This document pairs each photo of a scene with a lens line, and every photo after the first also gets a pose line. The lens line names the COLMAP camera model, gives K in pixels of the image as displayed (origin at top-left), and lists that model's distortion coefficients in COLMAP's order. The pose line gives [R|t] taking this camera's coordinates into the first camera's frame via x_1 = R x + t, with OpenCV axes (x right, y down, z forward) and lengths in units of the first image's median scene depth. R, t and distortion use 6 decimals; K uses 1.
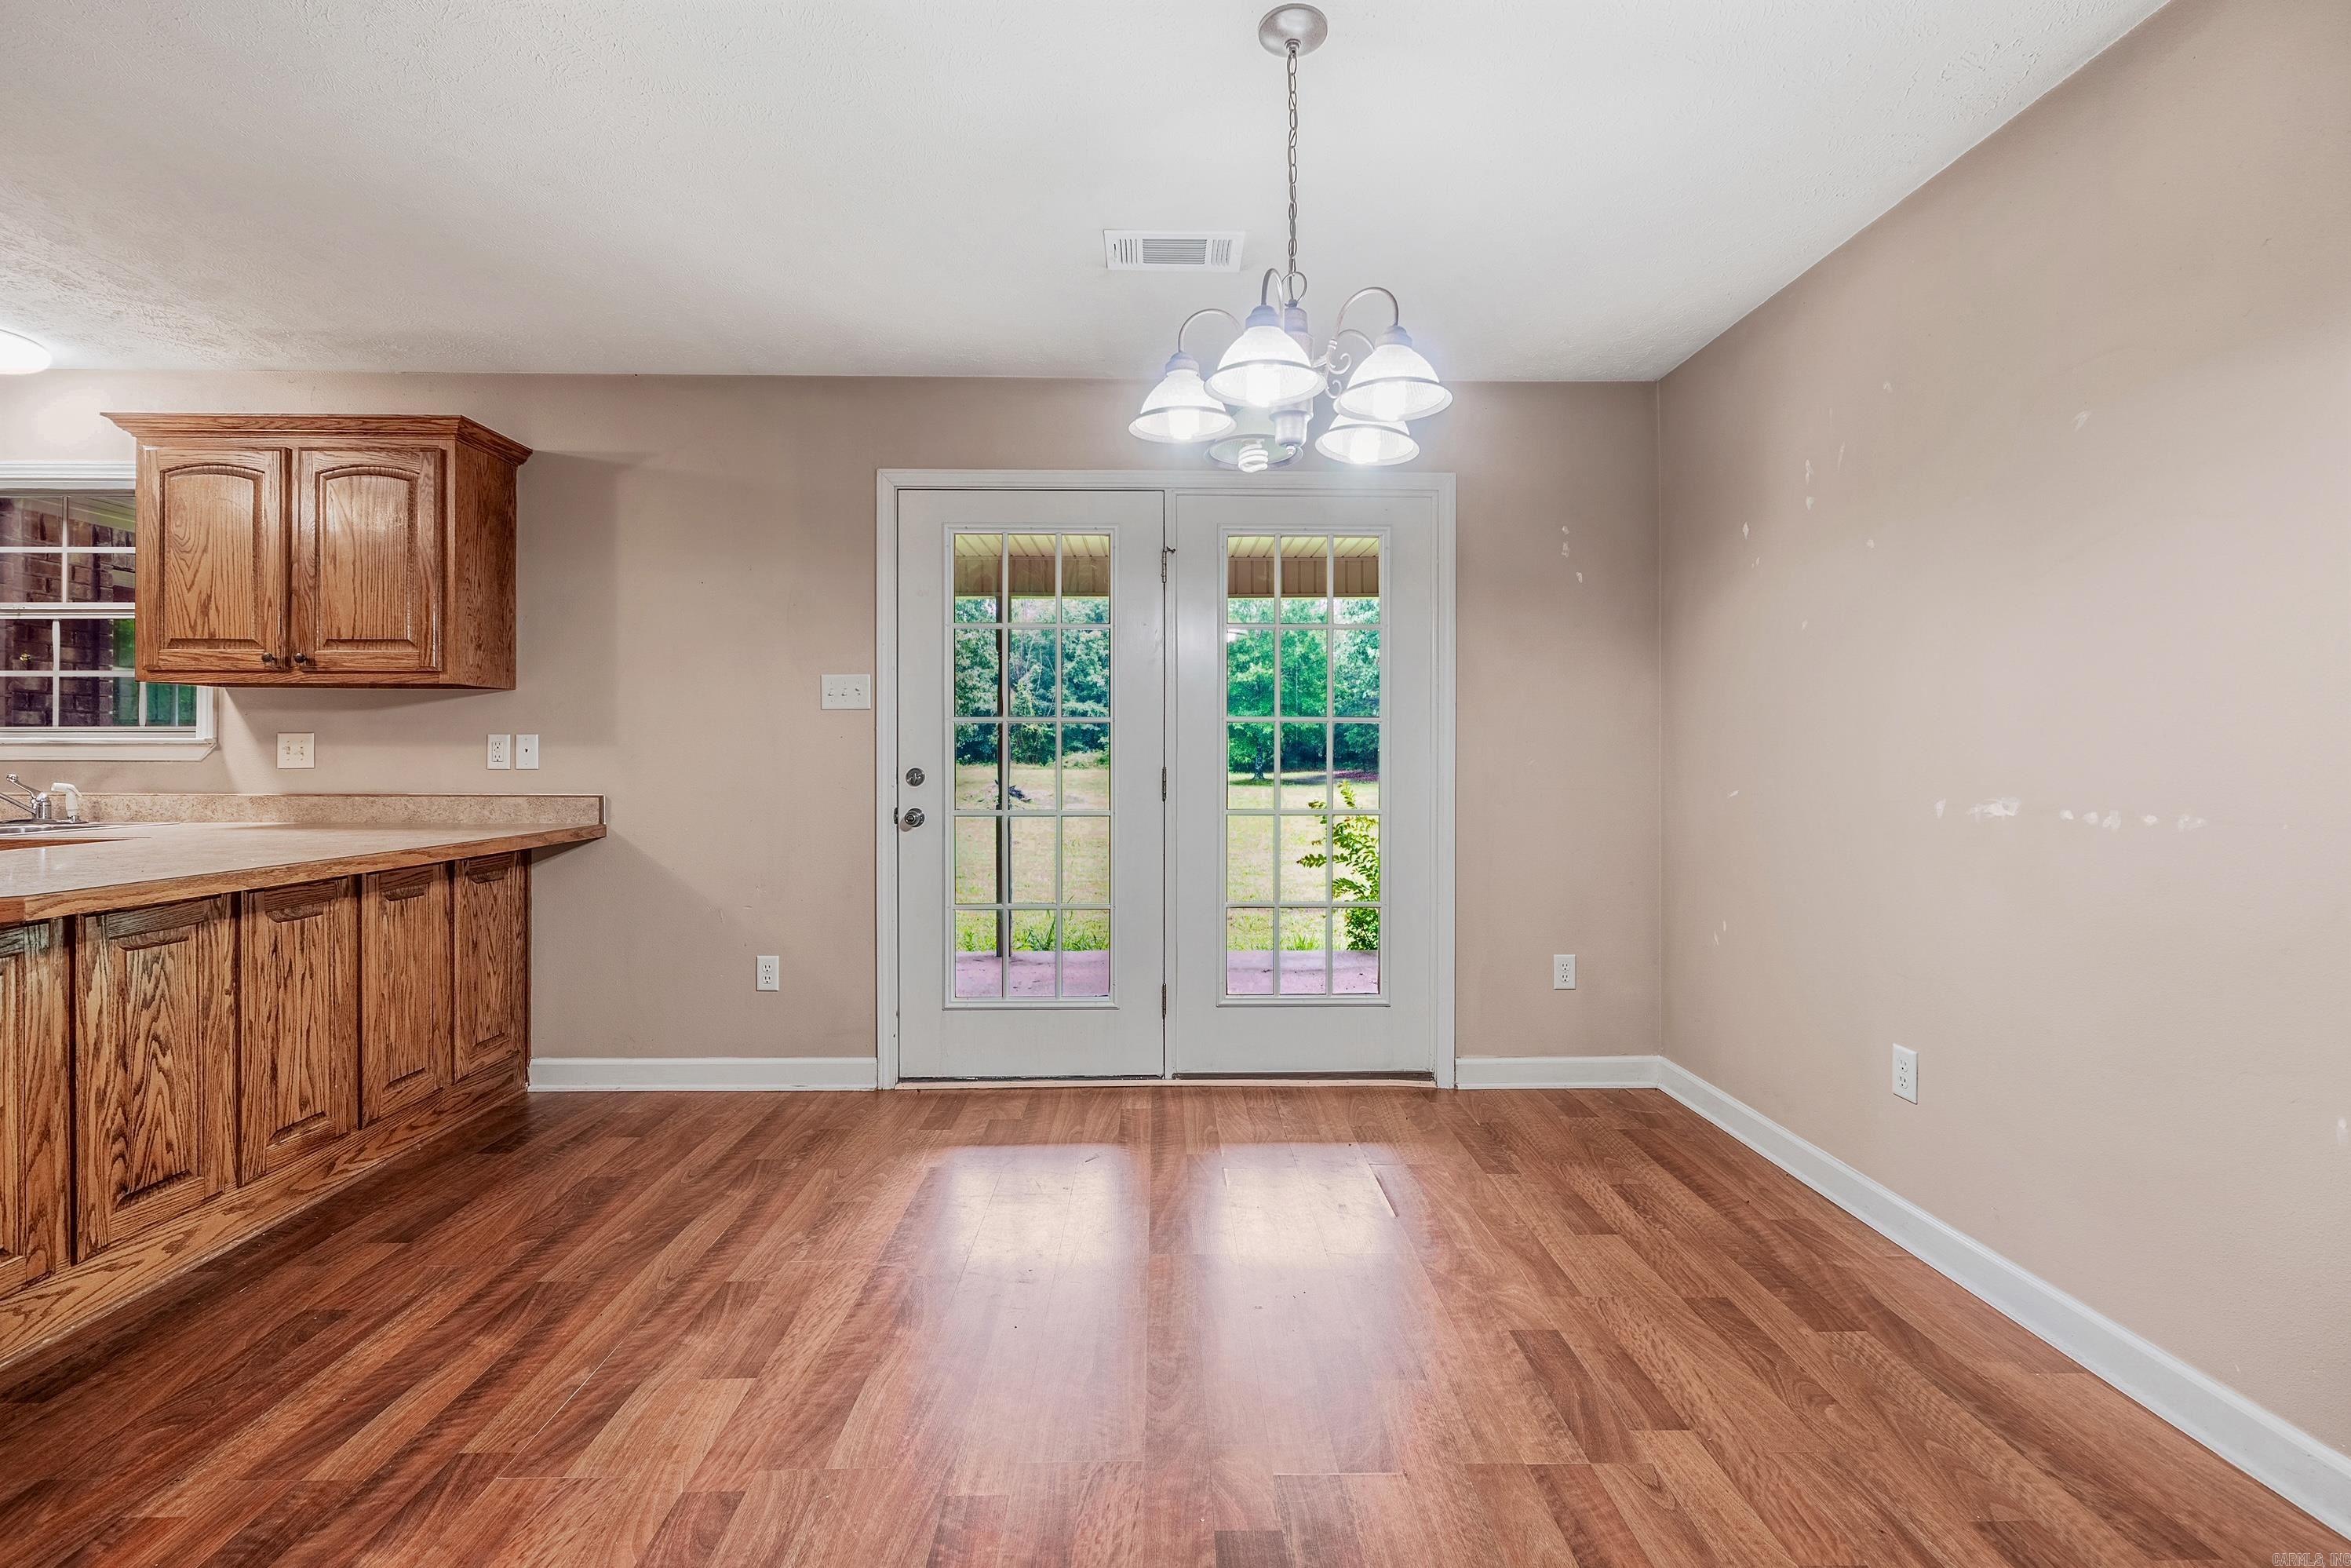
lens RADIAL K [[1001.0, 0, 1173.7], [0, 1001.0, 763.4], [0, 0, 1]] dist [-0.005154, -0.000978]
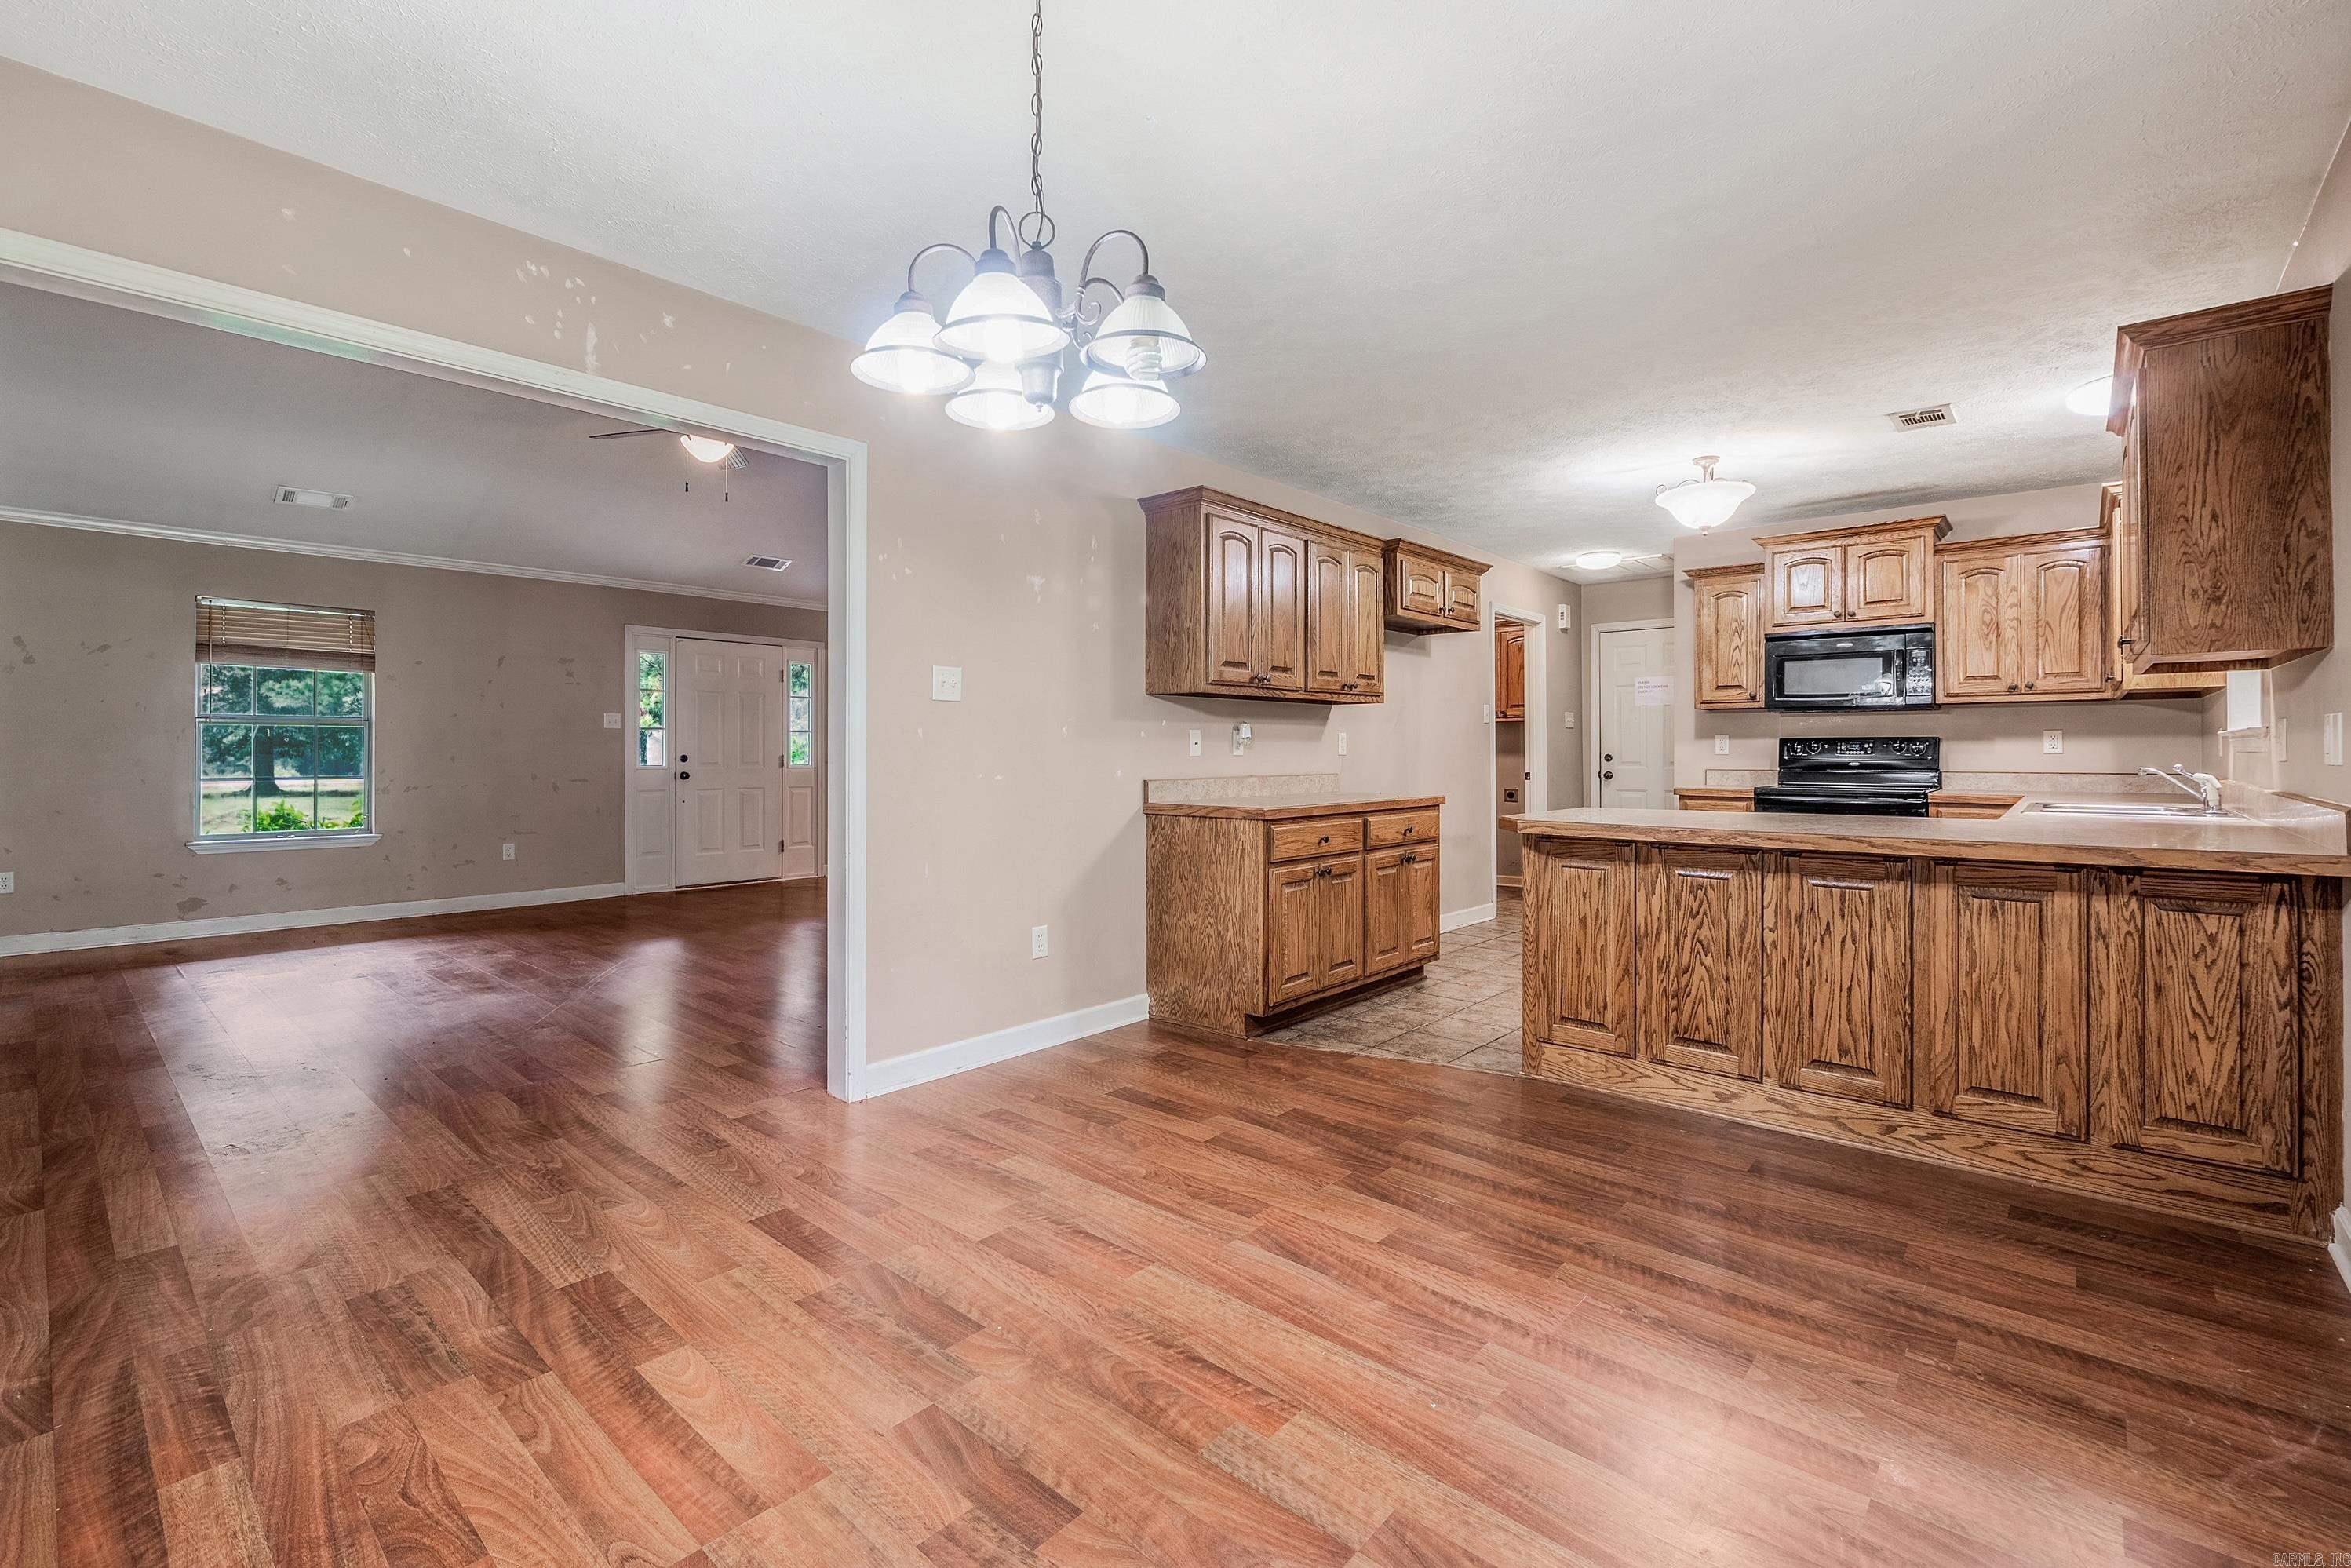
lens RADIAL K [[1001.0, 0, 1159.4], [0, 1001.0, 747.3], [0, 0, 1]] dist [-0.005154, -0.000978]
pose [[-0.671977, -0.002638, -0.740568, 0.542439], [-0.005400, 0.999985, 0.001338, -0.004473], [0.740553, 0.004898, -0.671980, 1.279056]]
